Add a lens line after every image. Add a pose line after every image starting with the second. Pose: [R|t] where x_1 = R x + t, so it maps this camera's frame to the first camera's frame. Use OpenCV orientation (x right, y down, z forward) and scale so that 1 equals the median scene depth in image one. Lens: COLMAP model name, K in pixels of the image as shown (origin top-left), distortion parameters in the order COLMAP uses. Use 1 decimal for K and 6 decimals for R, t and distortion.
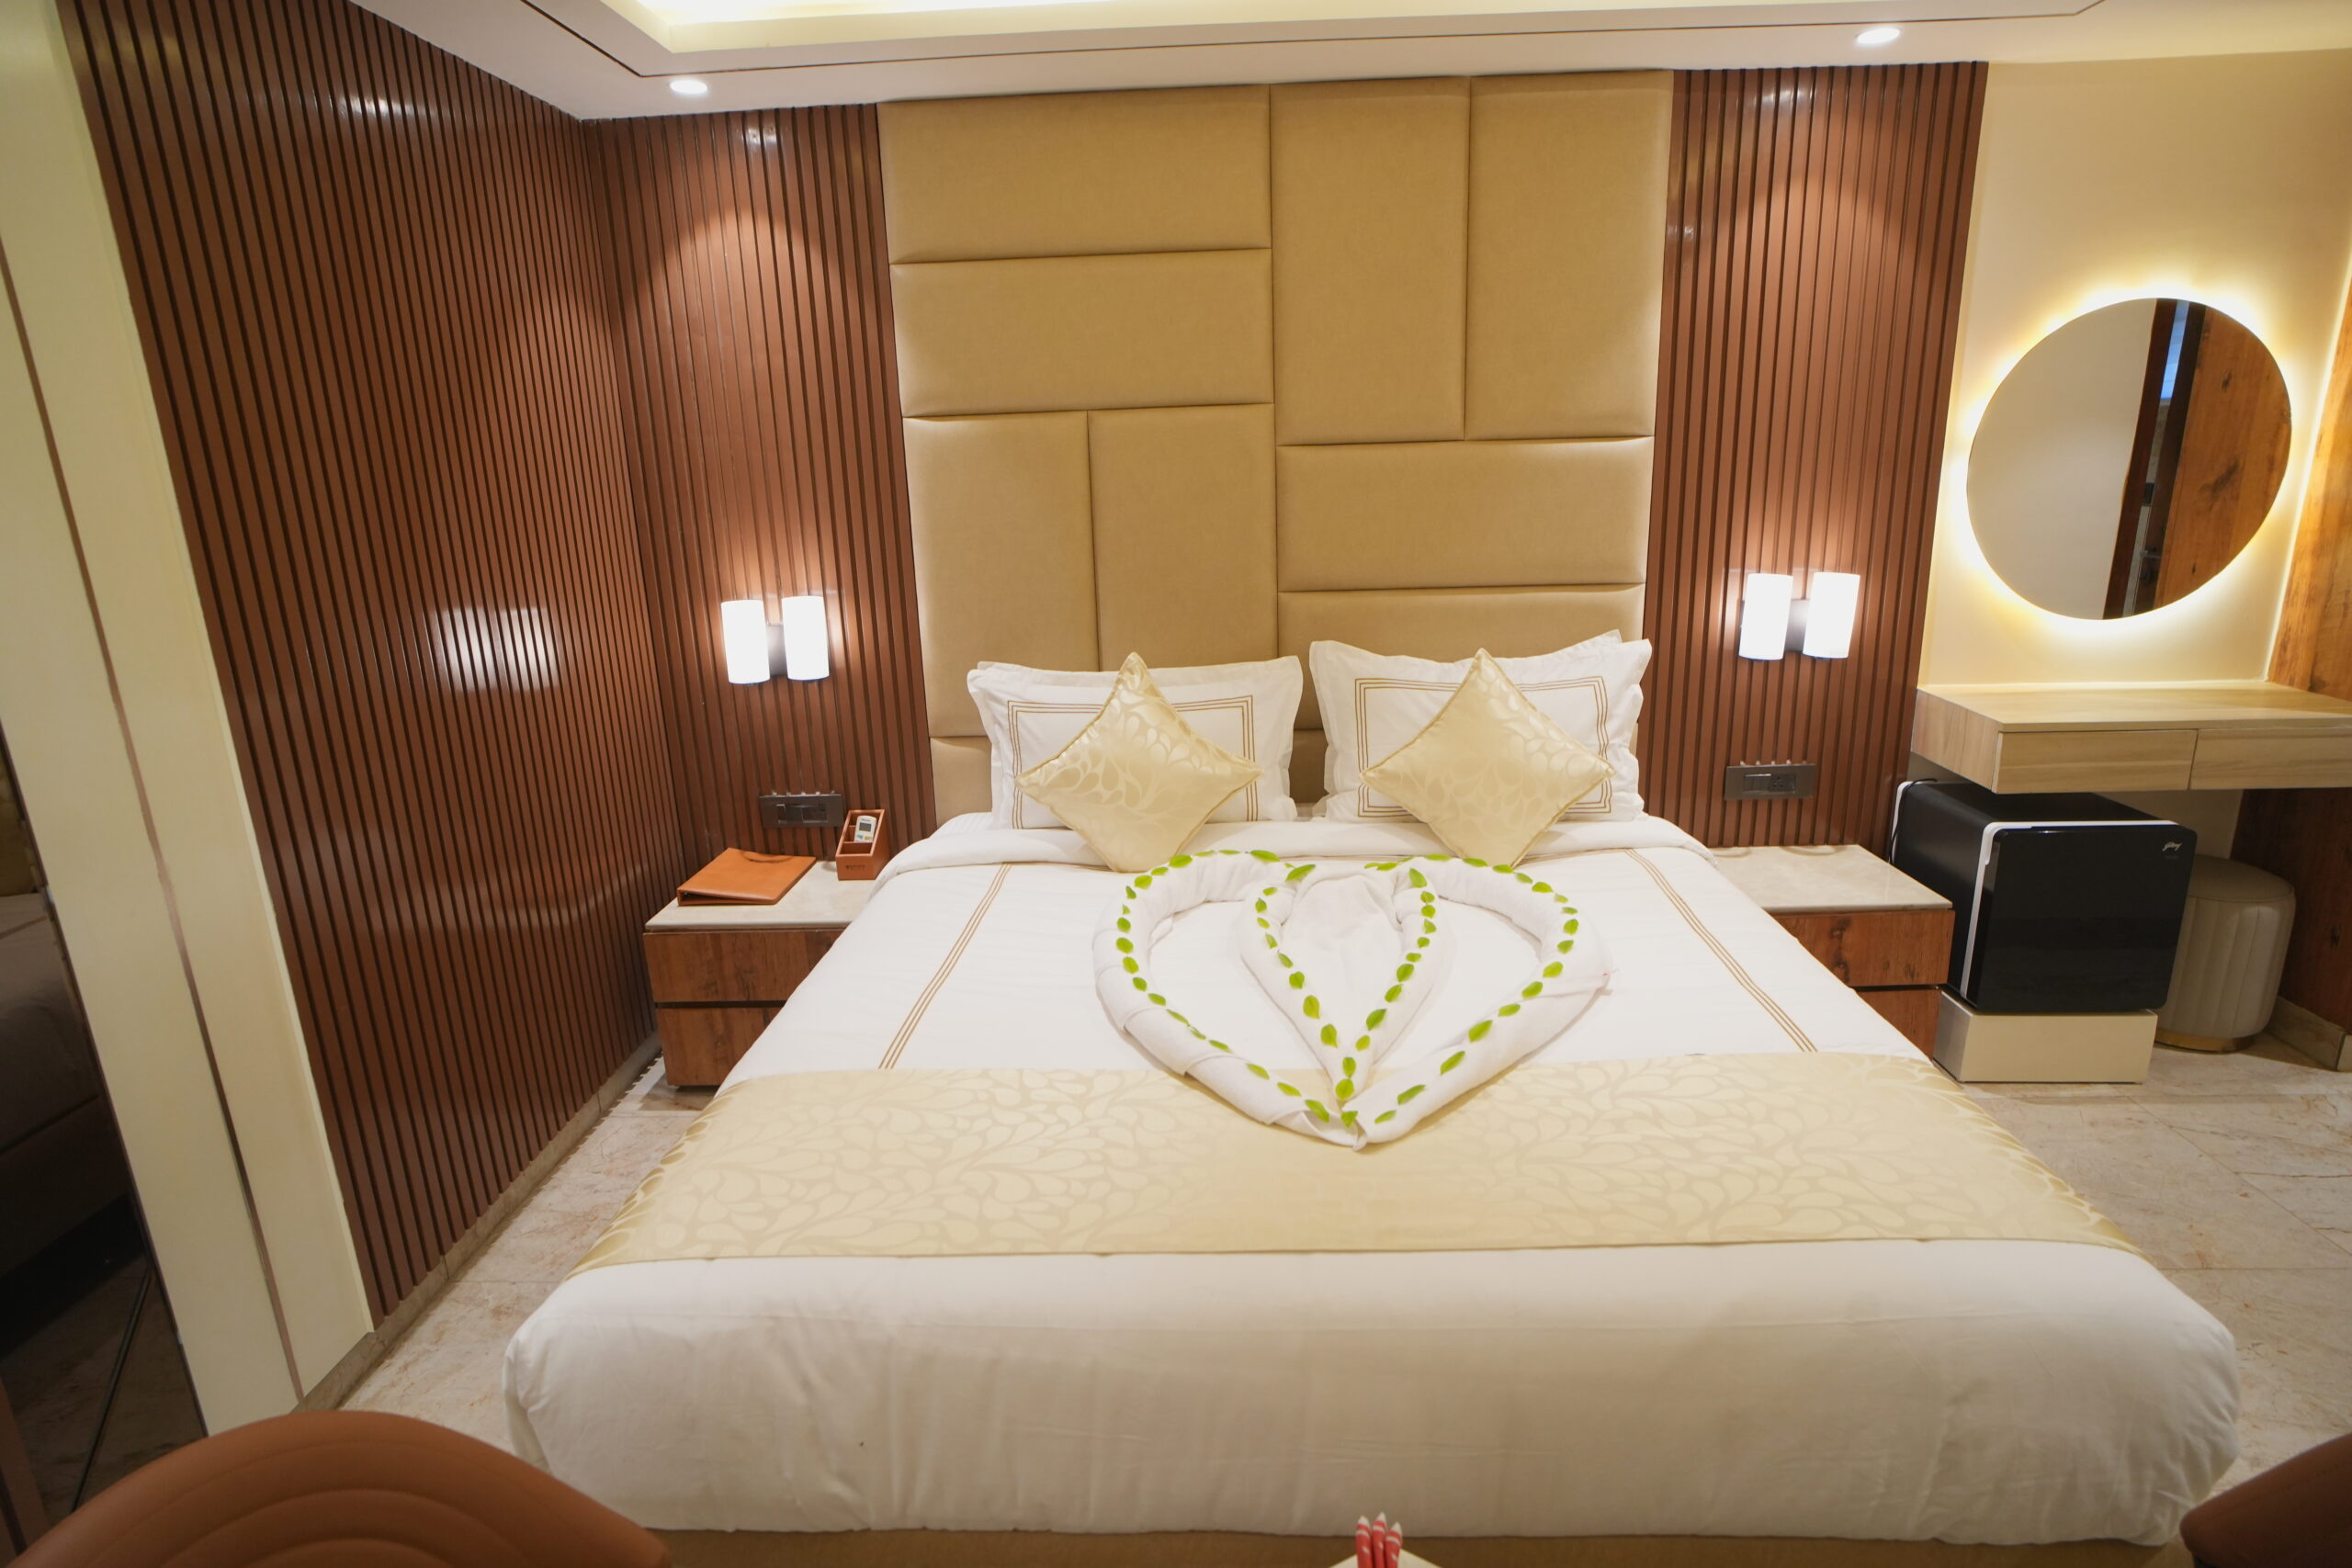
lens RADIAL K [[1212.3, 0, 1172.9], [0, 1212.3, 768.5], [0, 0, 1]] dist [-0.056768, 0.028138]
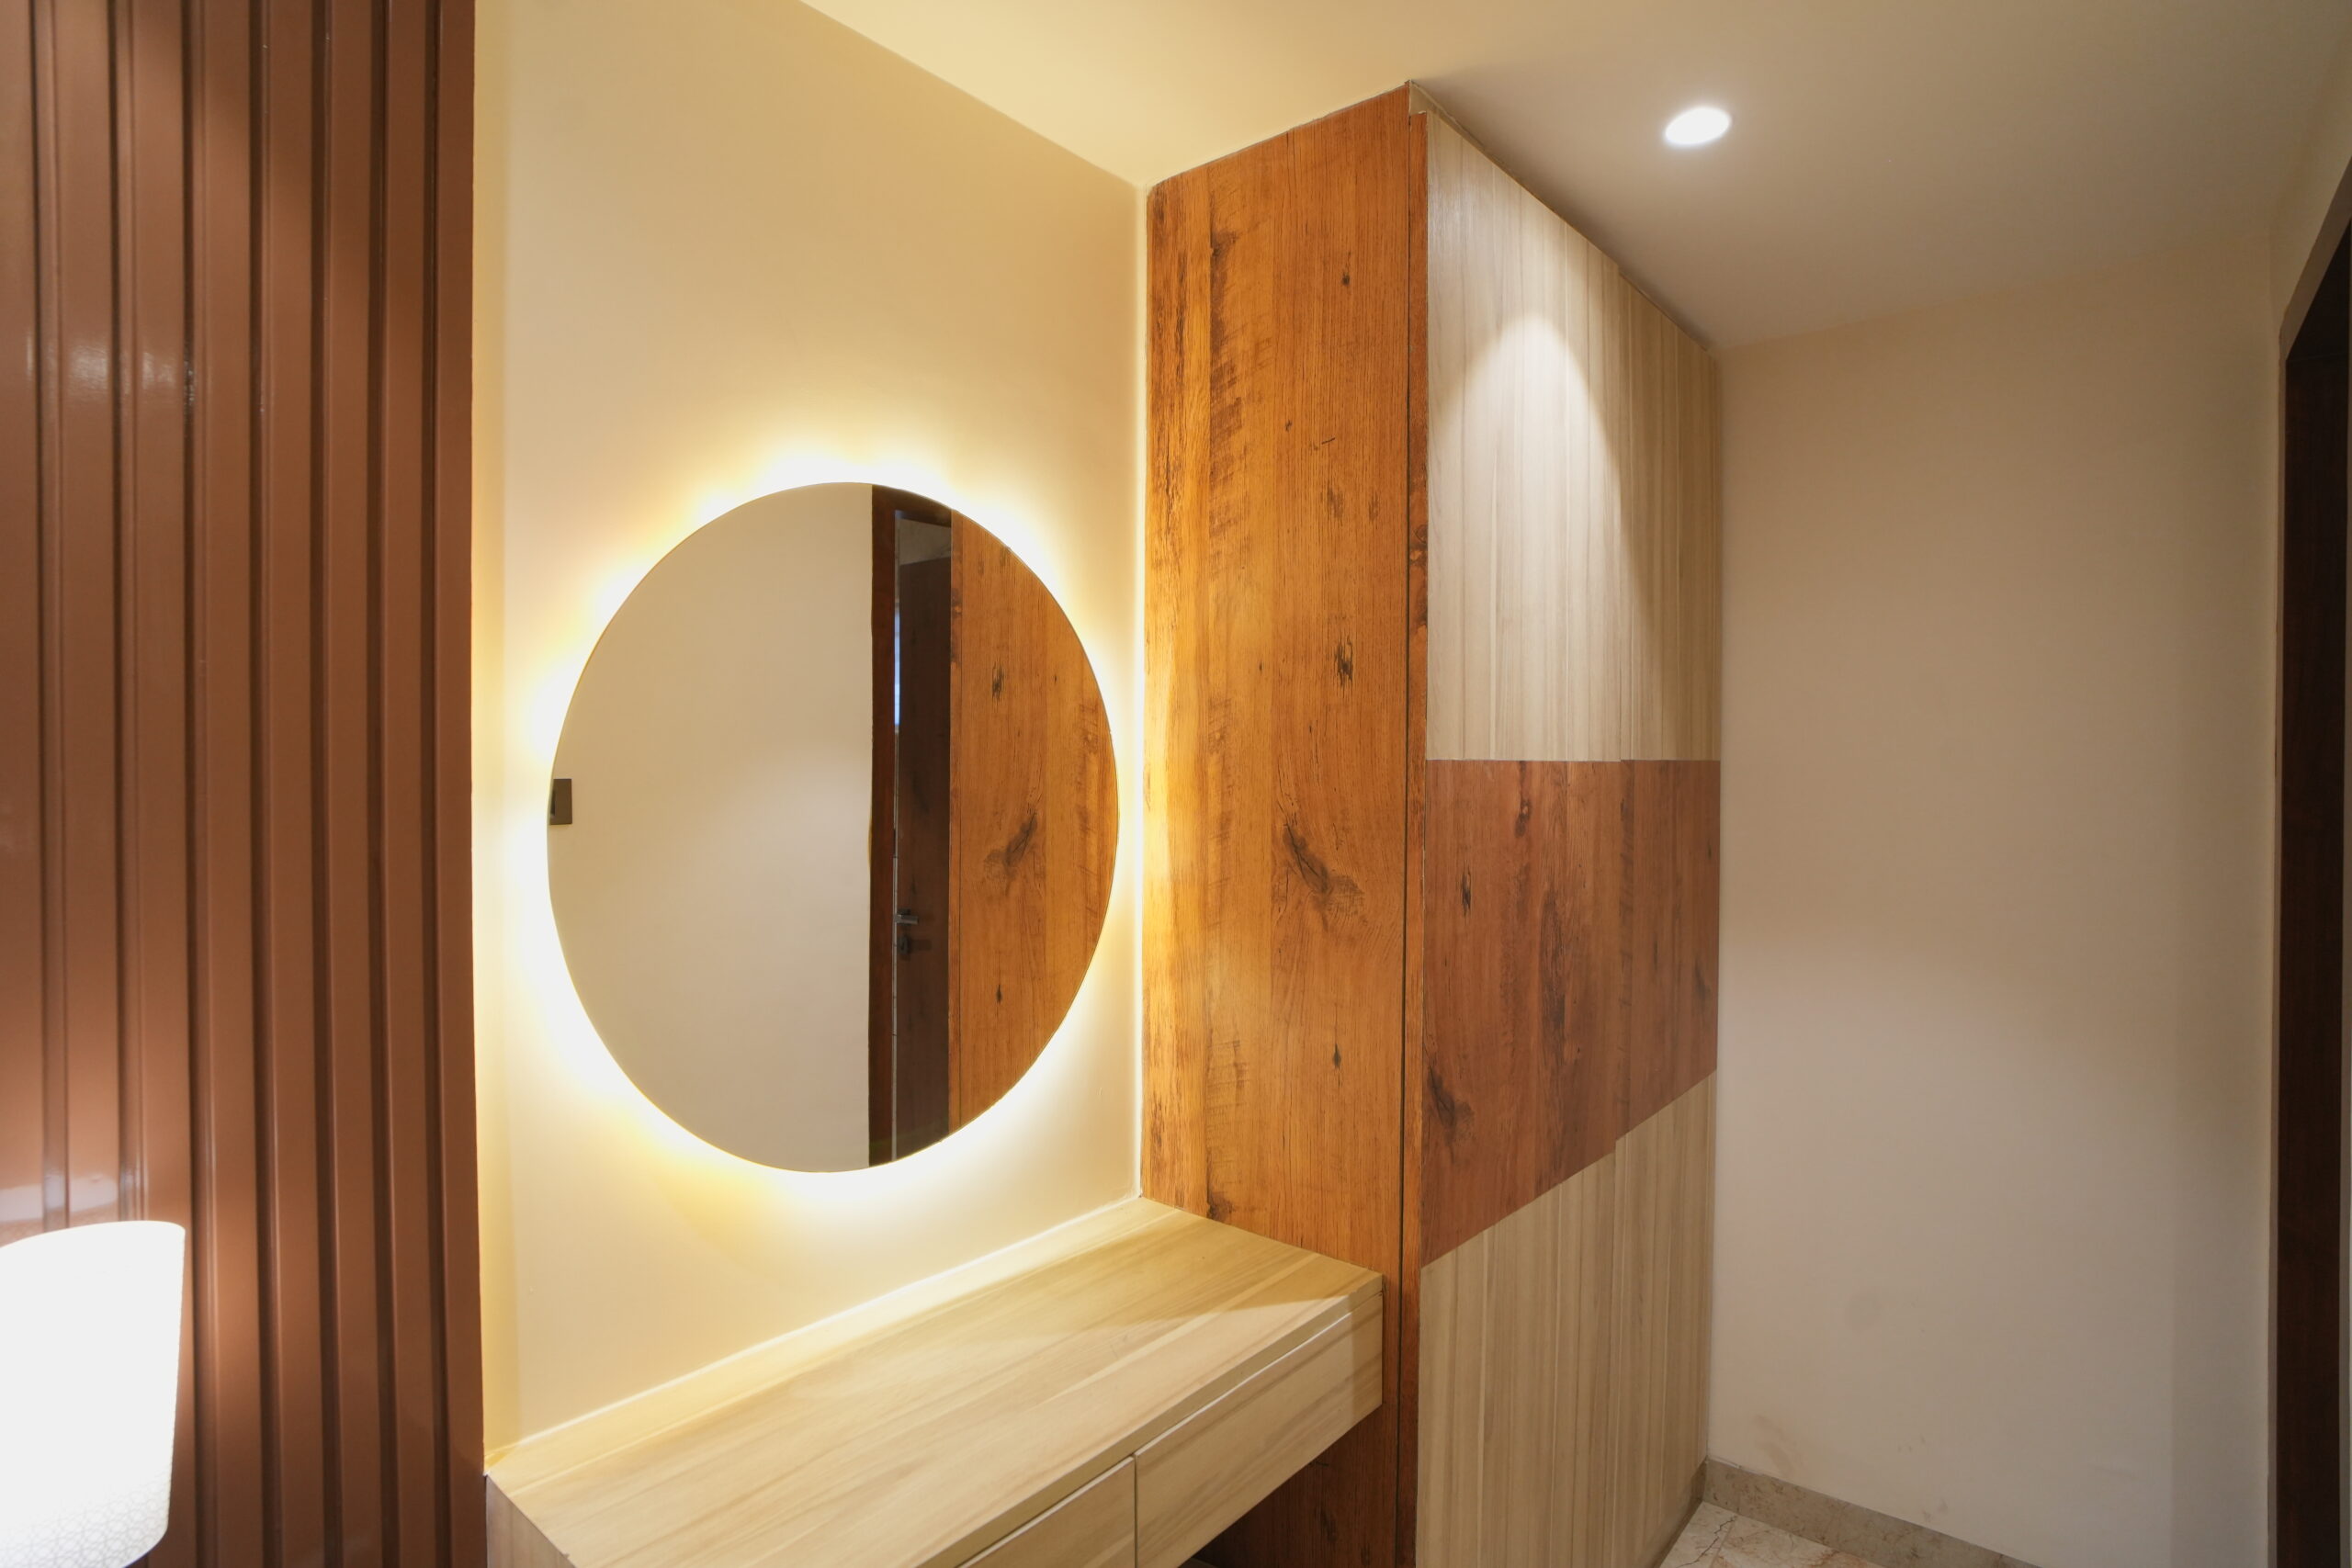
lens RADIAL K [[1212.1, 0, 1174.0], [0, 1212.1, 773.4], [0, 0, 1]] dist [-0.055516, 0.030647]
pose [[0.595601, 0.026689, 0.802837, 0.492408], [0.183505, 0.968499, -0.168334, -0.177858], [-0.782039, 0.247584, 0.571942, 0.636912]]
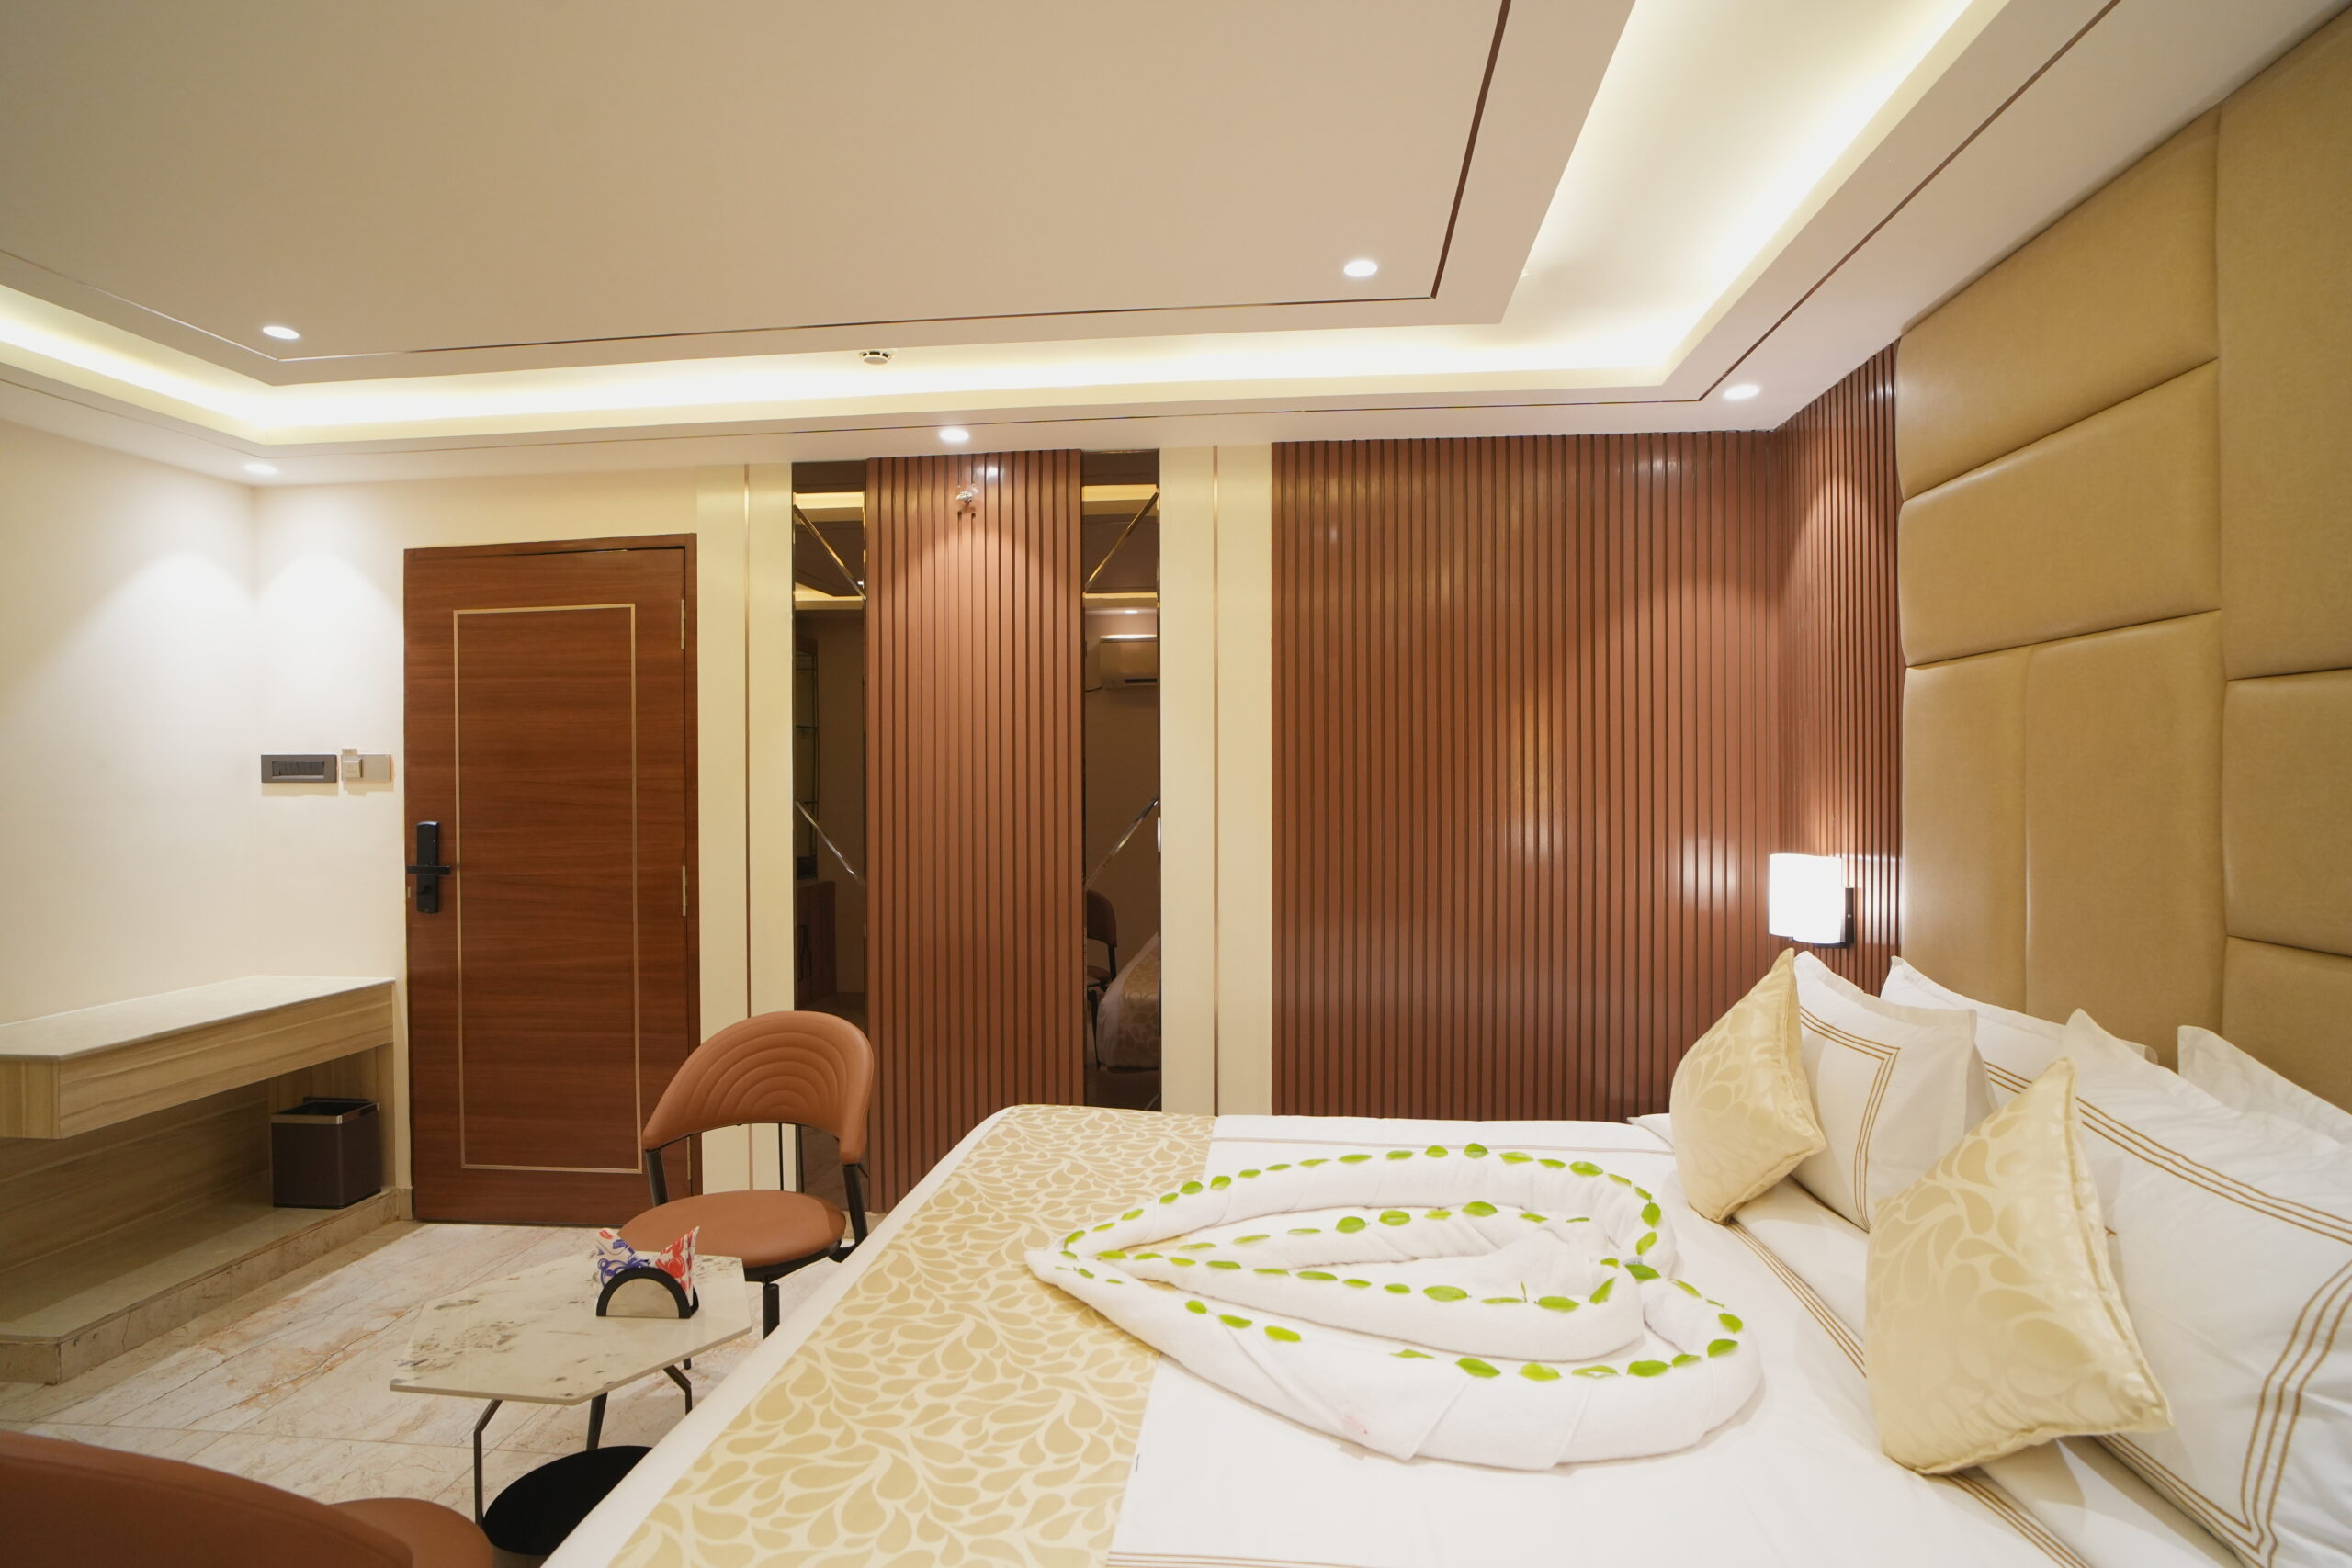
lens RADIAL K [[1213.1, 0, 1174.4], [0, 1213.1, 774.9], [0, 0, 1]] dist [-0.056422, 0.028132]
pose [[-0.069084, 0.034522, -0.997013, 0.699995], [-0.247190, 0.967643, 0.050633, -0.132480], [0.966501, 0.249950, -0.058316, 0.576074]]
